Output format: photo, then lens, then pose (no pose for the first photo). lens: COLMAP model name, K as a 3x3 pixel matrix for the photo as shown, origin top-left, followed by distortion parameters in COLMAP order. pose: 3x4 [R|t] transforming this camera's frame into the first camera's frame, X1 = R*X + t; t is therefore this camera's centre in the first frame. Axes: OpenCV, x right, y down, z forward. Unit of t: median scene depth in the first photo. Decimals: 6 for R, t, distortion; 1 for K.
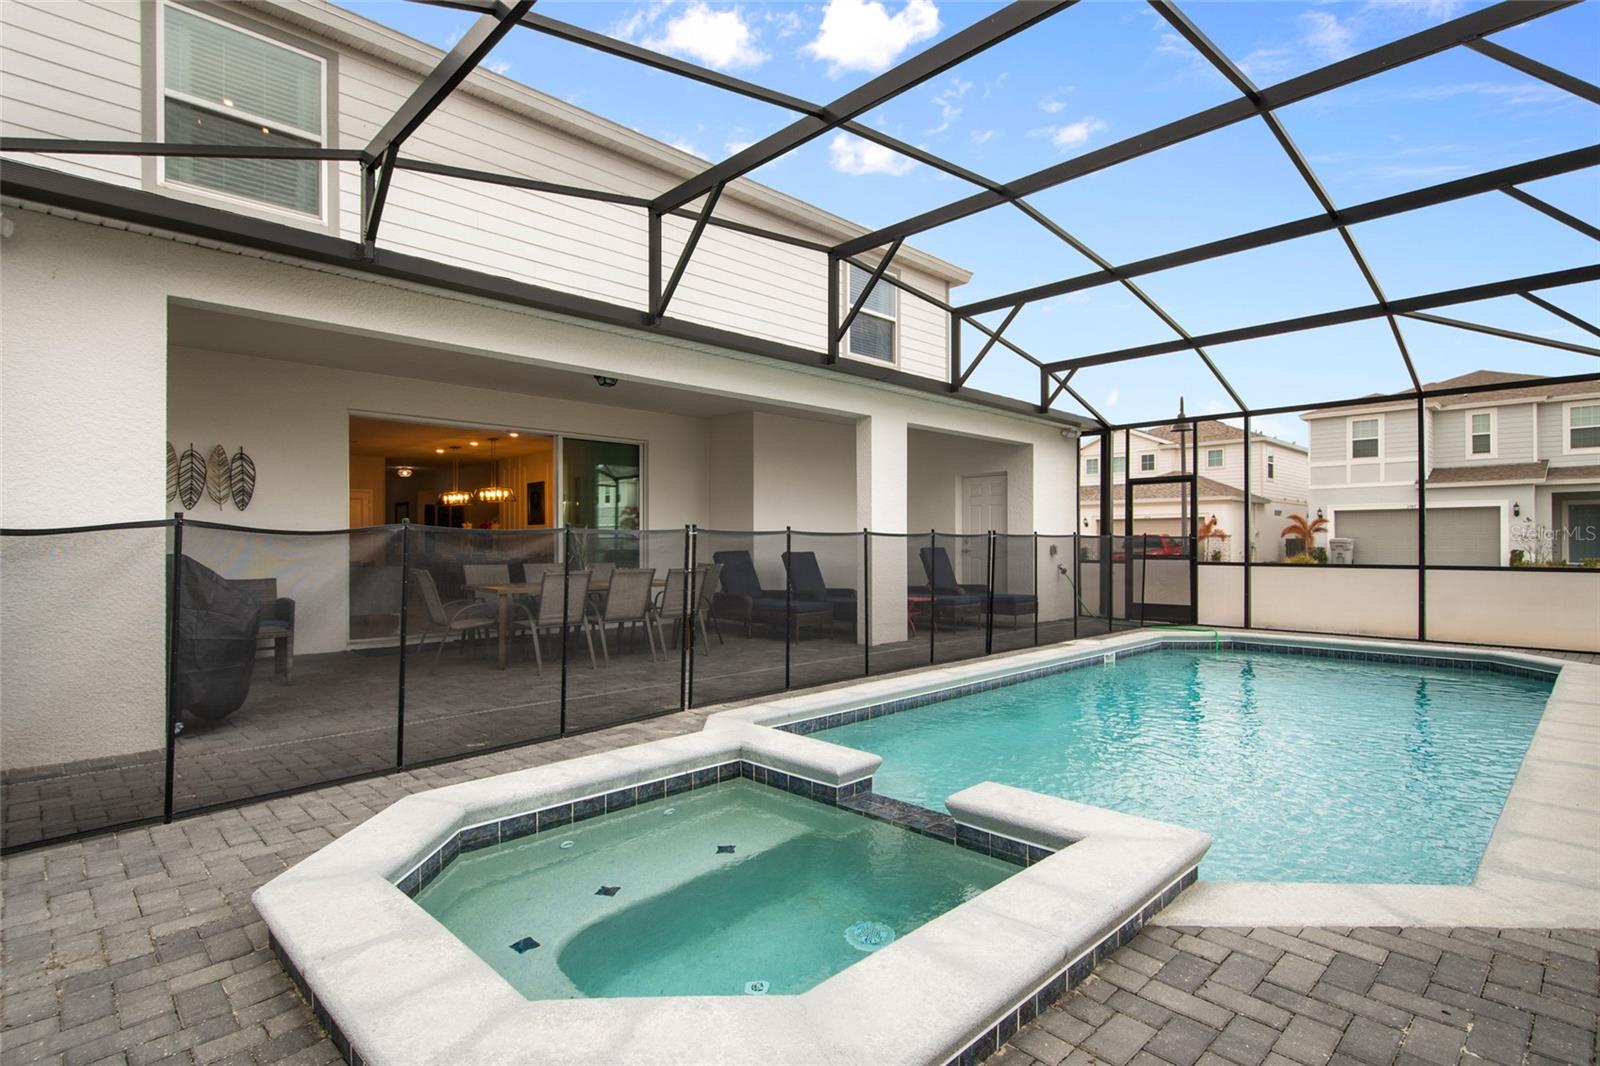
lens RADIAL K [[788.3, 0, 770.2], [0, 788.3, 531.9], [0, 0, 1]] dist [0.000343, -0.000236]
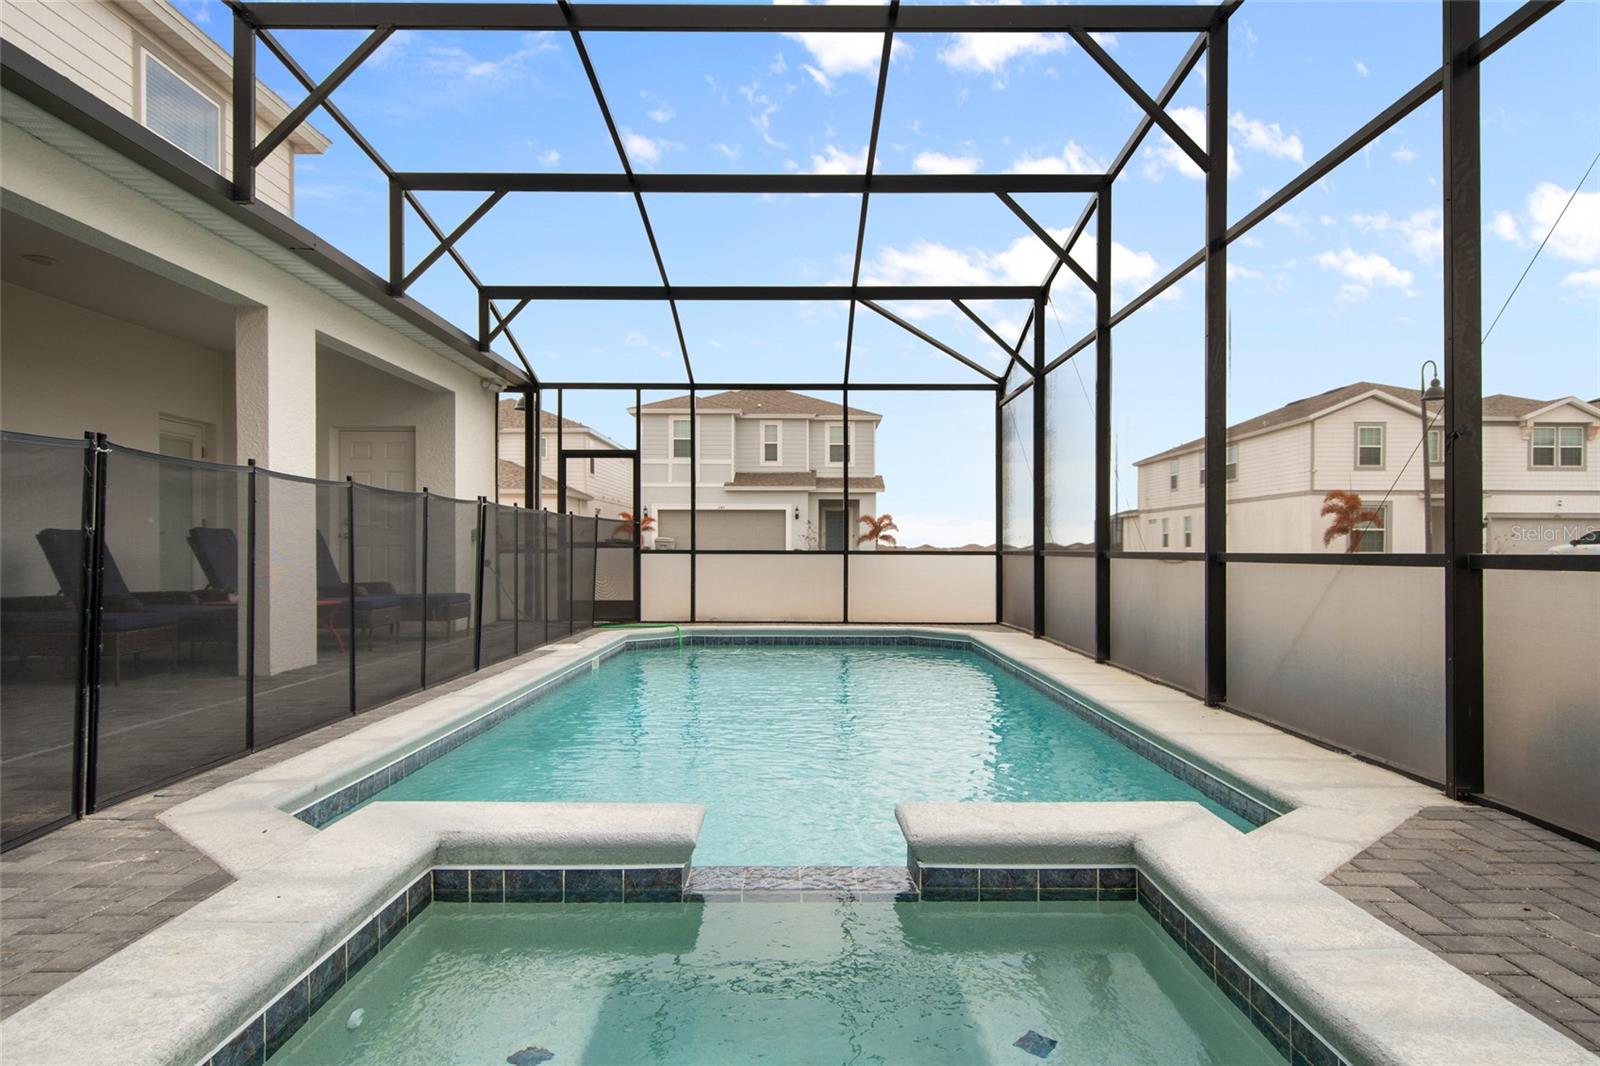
lens RADIAL K [[971.2, 0, 804.7], [0, 971.2, 545.8], [0, 0, 1]] dist [0.025459, -0.019842]
pose [[0.686635, 0.006502, 0.726973, -0.117446], [-0.016647, 0.999838, 0.006781, 0.023612], [-0.726812, -0.016758, 0.686632, 0.133947]]
